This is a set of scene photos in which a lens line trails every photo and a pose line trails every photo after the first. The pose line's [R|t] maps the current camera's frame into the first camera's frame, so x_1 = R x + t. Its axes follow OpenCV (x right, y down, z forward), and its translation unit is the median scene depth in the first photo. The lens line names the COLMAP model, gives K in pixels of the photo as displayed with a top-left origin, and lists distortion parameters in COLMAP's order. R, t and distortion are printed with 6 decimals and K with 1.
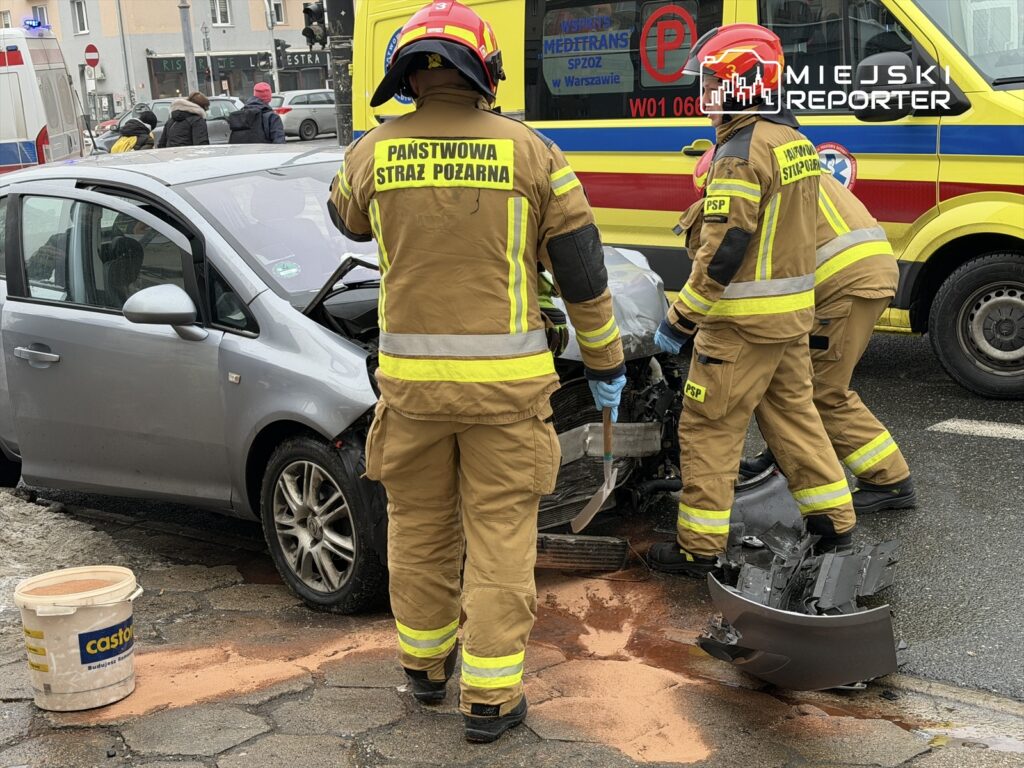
lens RADIAL K [[1595.7, 0, 521.7], [0, 1595.7, 383.9], [0, 0, 1]] dist [0.047851, 0.000000]
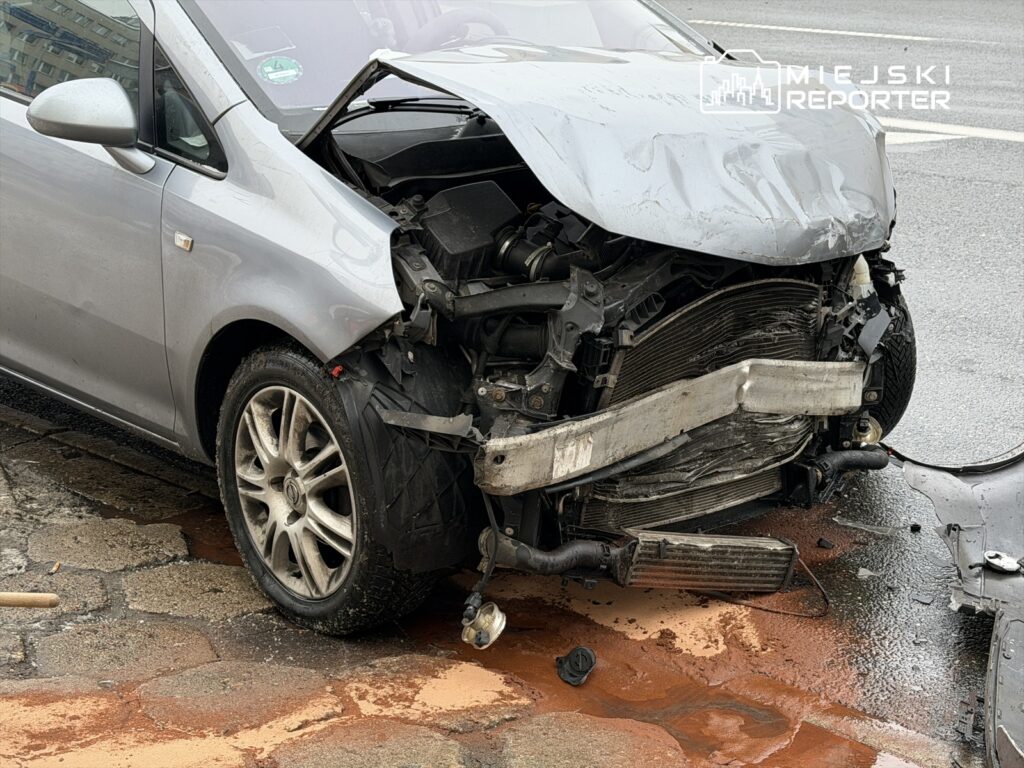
lens RADIAL K [[1929.8, 0, 562.9], [0, 1929.8, 373.5], [0, 0, 1]] dist [0.059636, 0.000000]
pose [[0.996676, 0.074791, -0.032285, -0.004895], [-0.071704, 0.993535, 0.088021, -0.029704], [0.038659, -0.085413, 0.995595, 0.254674]]
